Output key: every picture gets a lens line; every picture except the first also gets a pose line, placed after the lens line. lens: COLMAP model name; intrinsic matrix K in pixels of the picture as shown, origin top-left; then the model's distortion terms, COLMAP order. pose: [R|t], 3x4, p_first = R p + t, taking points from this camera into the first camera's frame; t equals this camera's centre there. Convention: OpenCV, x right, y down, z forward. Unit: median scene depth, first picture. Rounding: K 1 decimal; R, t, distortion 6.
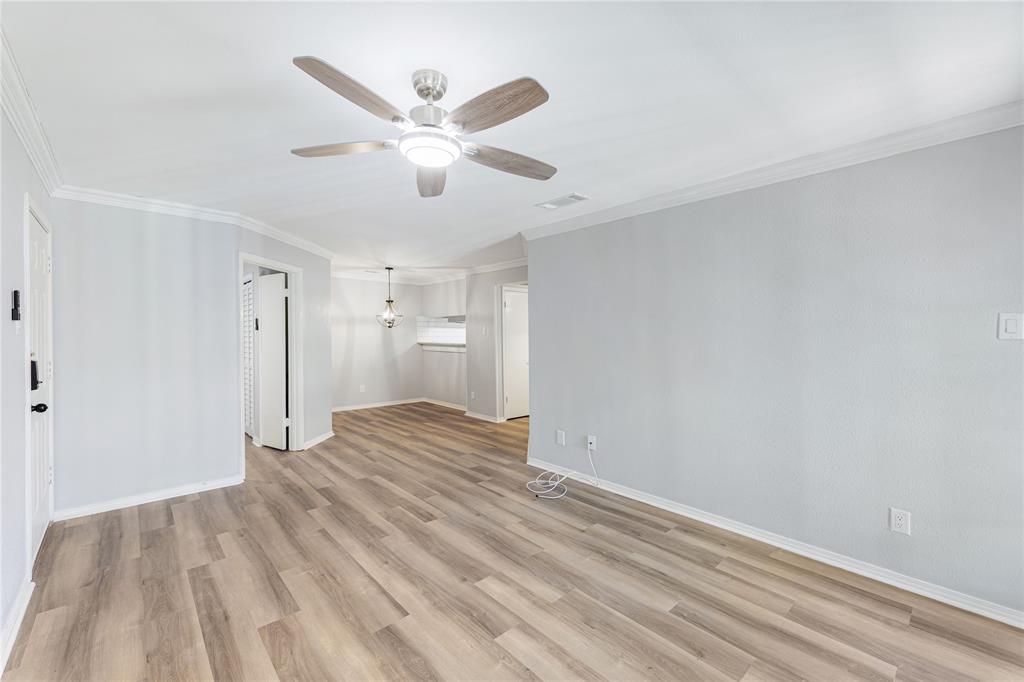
lens RADIAL K [[418.9, 0, 513.7], [0, 418.9, 338.5], [0, 0, 1]] dist [0.000334, -0.000114]
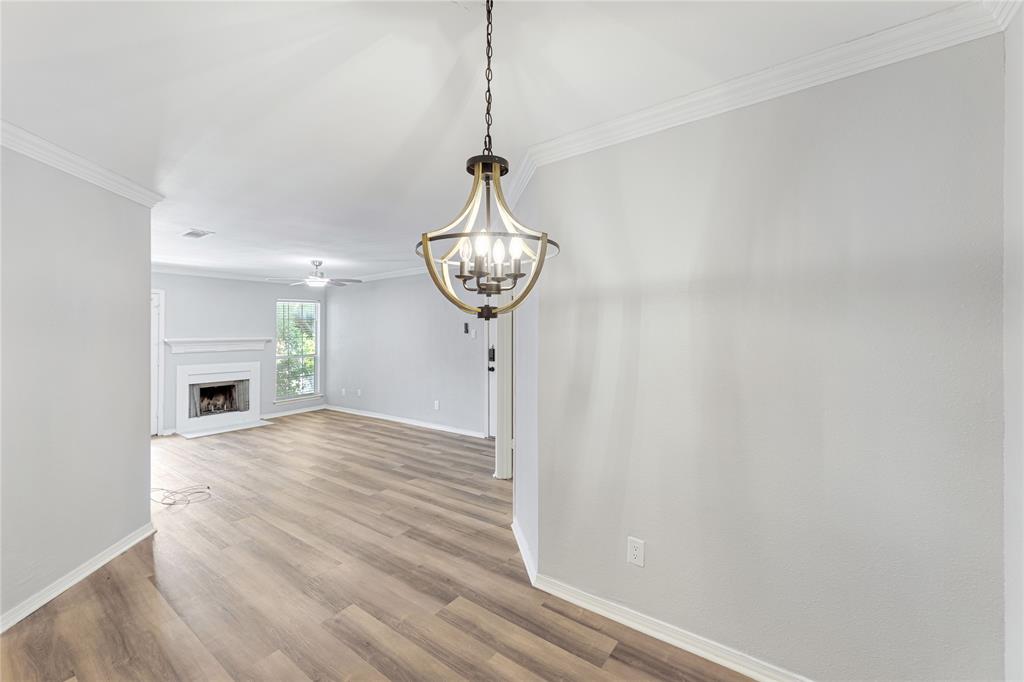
lens RADIAL K [[418.9, 0, 510.8], [0, 418.9, 321.6], [0, 0, 1]] dist [0.000334, -0.000114]
pose [[-0.980369, 0.002653, -0.197155, -0.679417], [0.005860, 0.999860, -0.015684, -0.060393], [0.197086, -0.016531, -0.980247, 2.970980]]
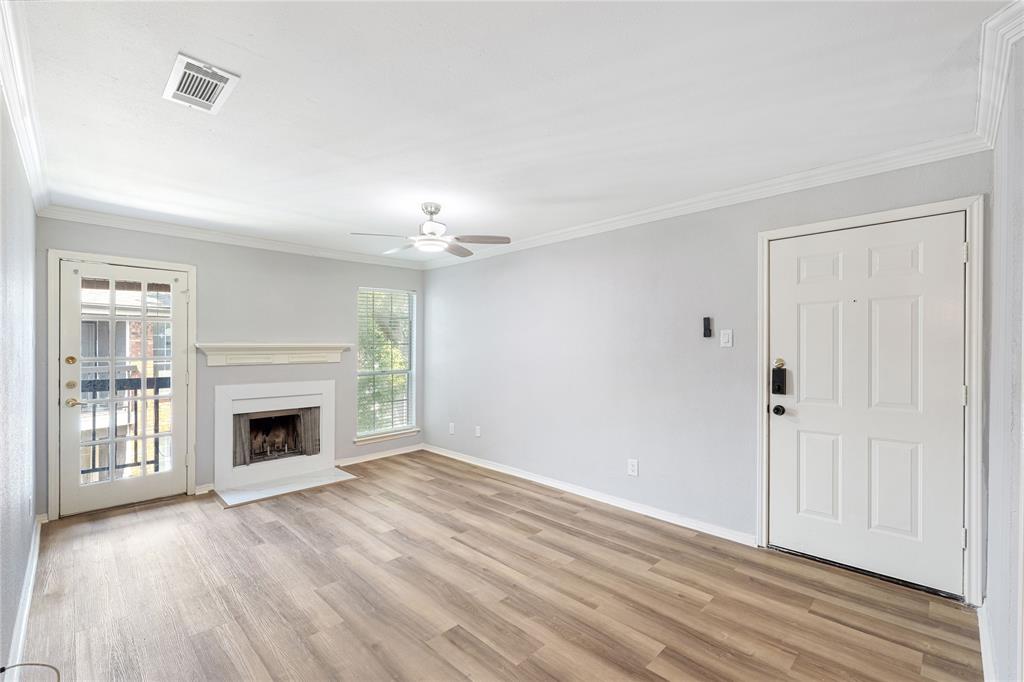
lens RADIAL K [[448.0, 0, 506.4], [0, 448.0, 344.1], [0, 0, 1]] dist [0.012388, 0.000164]
pose [[-0.999335, -0.001477, -0.036441, -0.294622], [-0.001741, 0.999972, 0.007217, -0.023106], [0.036430, 0.007276, -0.999310, 1.955908]]
